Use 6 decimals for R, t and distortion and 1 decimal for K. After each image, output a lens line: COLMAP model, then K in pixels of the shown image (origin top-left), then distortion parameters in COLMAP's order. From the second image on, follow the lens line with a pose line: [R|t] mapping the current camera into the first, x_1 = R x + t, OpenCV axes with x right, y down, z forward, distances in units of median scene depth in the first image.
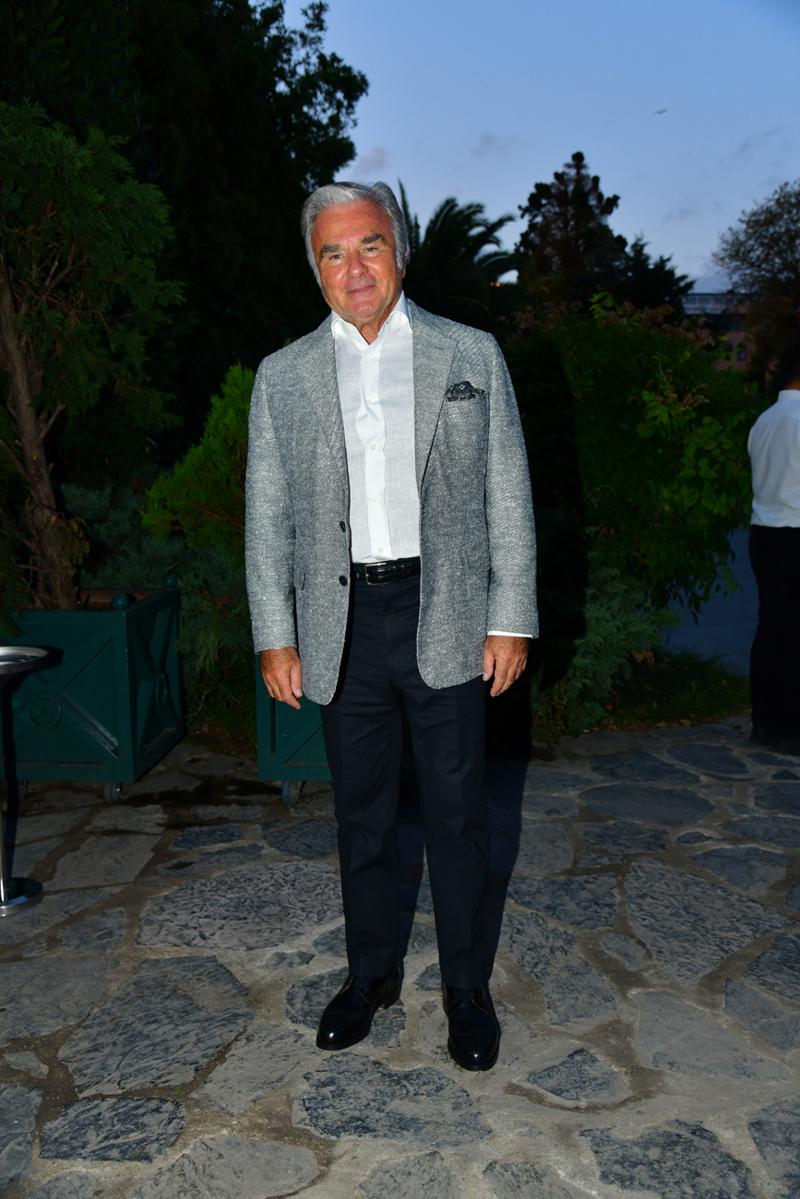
lens RADIAL K [[1059.1, 0, 397.0], [0, 1059.1, 595.6], [0, 0, 1]] dist [0.037566, 0.006567]
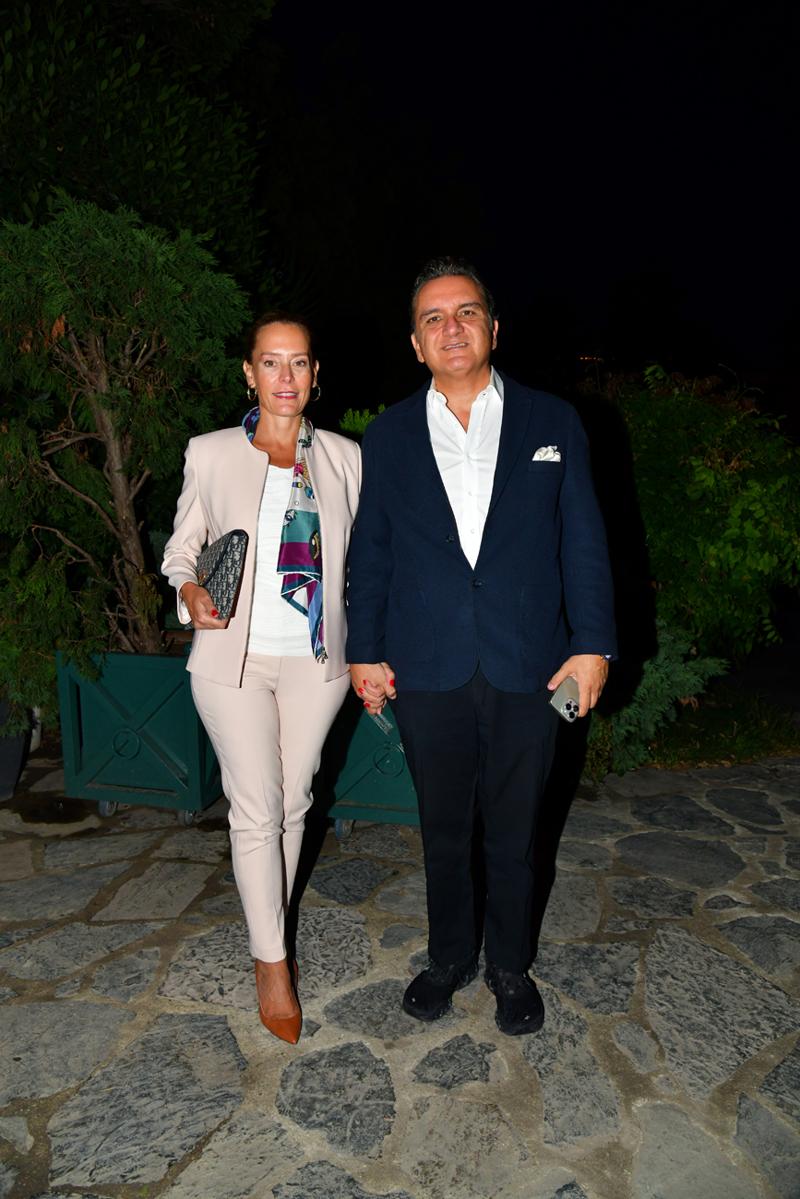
lens RADIAL K [[850.8, 0, 395.5], [0, 850.8, 596.7], [0, 0, 1]] dist [-0.076192, 0.038715]
pose [[0.991833, 0.022957, -0.125461, 0.068628], [-0.024632, 0.999627, -0.011818, -0.050042], [0.125143, 0.014812, 0.992028, 0.182716]]
